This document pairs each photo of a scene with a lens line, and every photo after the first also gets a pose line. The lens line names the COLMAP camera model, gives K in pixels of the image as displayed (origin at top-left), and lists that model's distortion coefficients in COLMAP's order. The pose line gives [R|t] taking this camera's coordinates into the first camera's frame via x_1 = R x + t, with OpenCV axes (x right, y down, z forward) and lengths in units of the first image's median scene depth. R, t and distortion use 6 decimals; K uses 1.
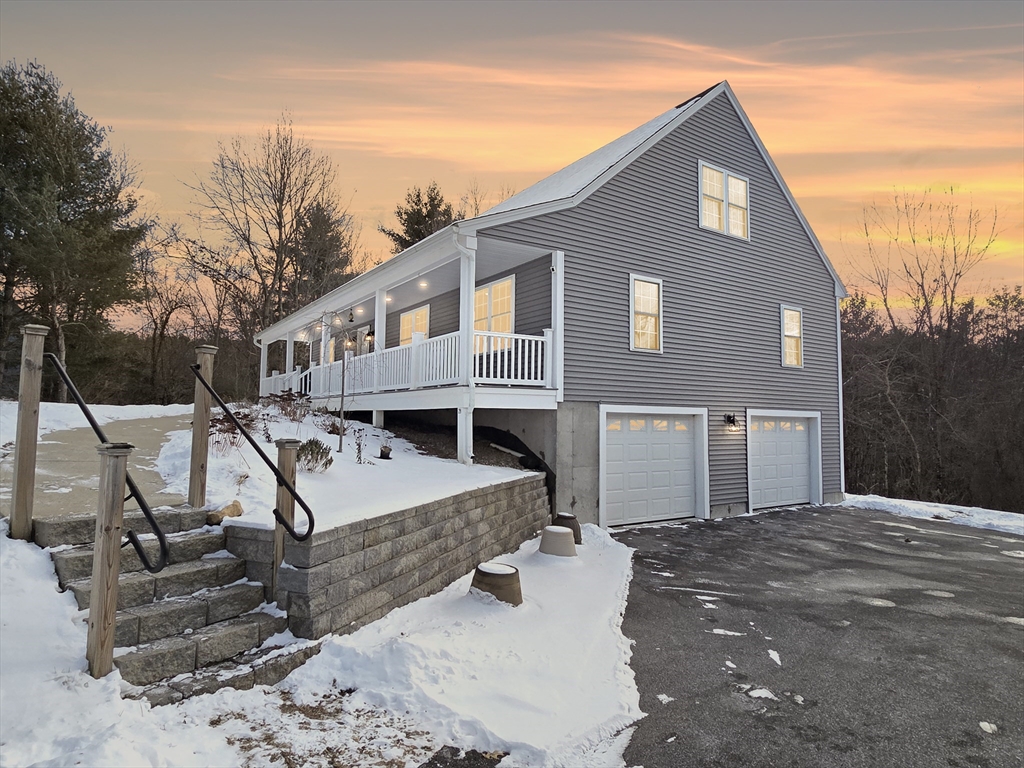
lens RADIAL K [[596.3, 0, 495.2], [0, 596.3, 376.4], [0, 0, 1]] dist [-0.006554, 0.001666]
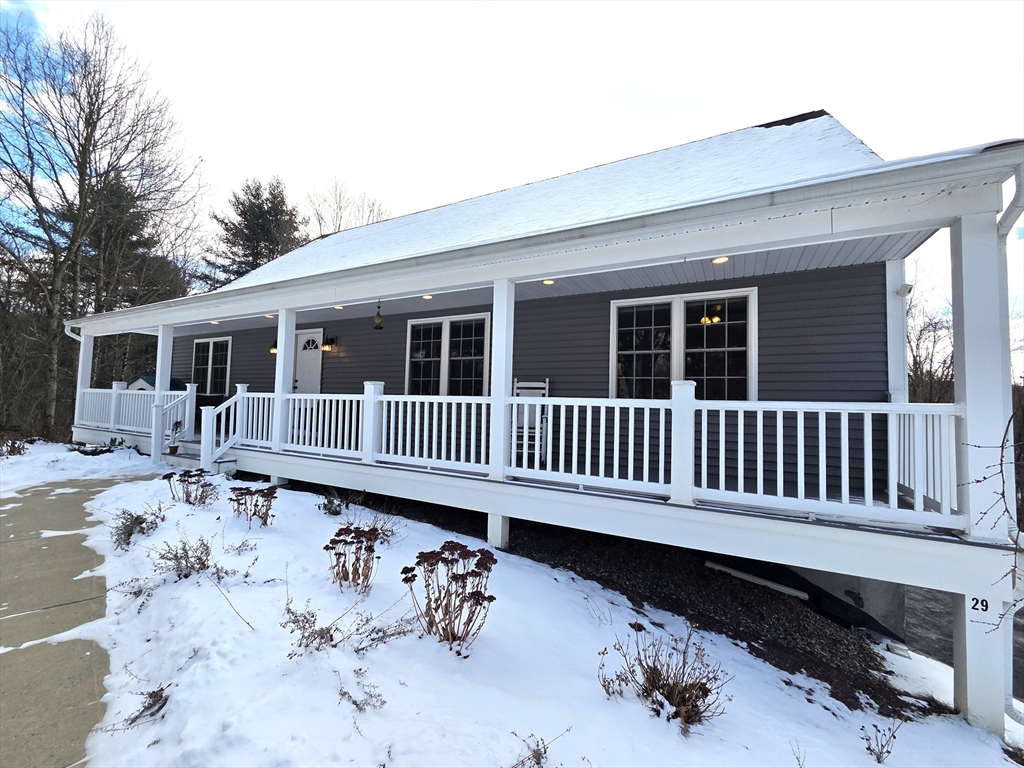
lens RADIAL K [[420.8, 0, 508.3], [0, 420.8, 382.1], [0, 0, 1]] dist [0.002376, -0.000270]
pose [[0.877017, 0.032229, 0.479377, -0.423167], [-0.047906, 0.998641, 0.020505, -0.073759], [-0.478065, -0.040948, 0.877370, 0.784543]]
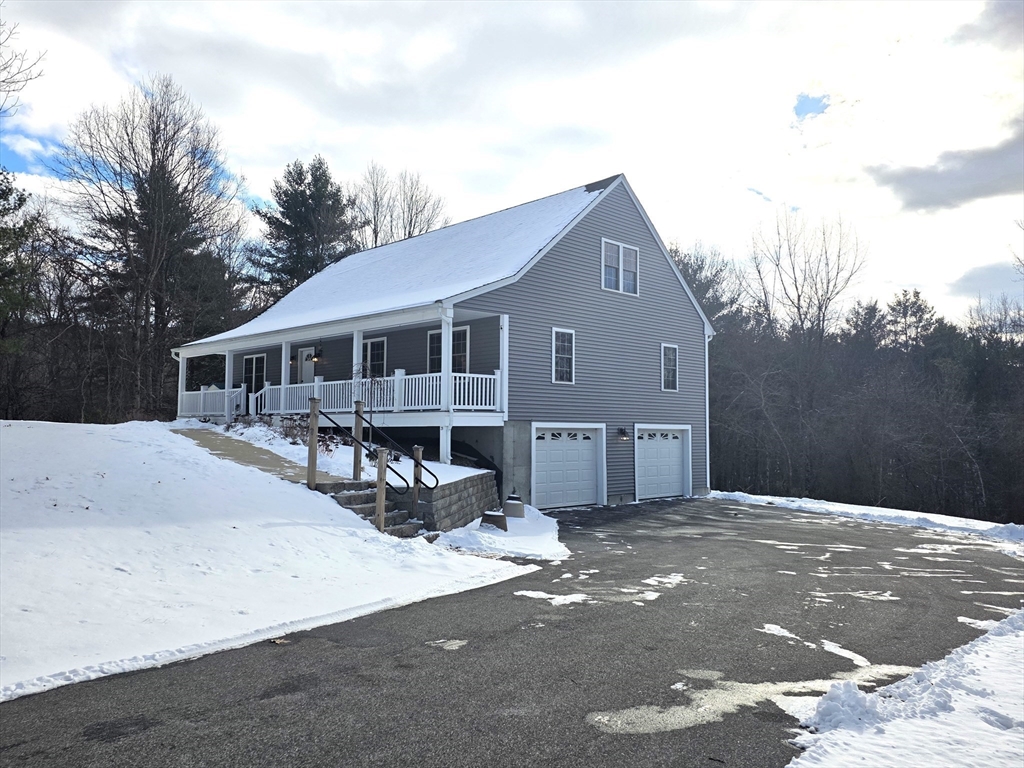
lens RADIAL K [[750.5, 0, 511.3], [0, 750.5, 375.8], [0, 0, 1]] dist [0.083198, -0.004769]
pose [[0.979636, 0.007033, 0.200656, -0.223826], [-0.007748, 0.999966, 0.002780, -0.065923], [-0.200630, -0.004278, 0.979658, -0.713257]]
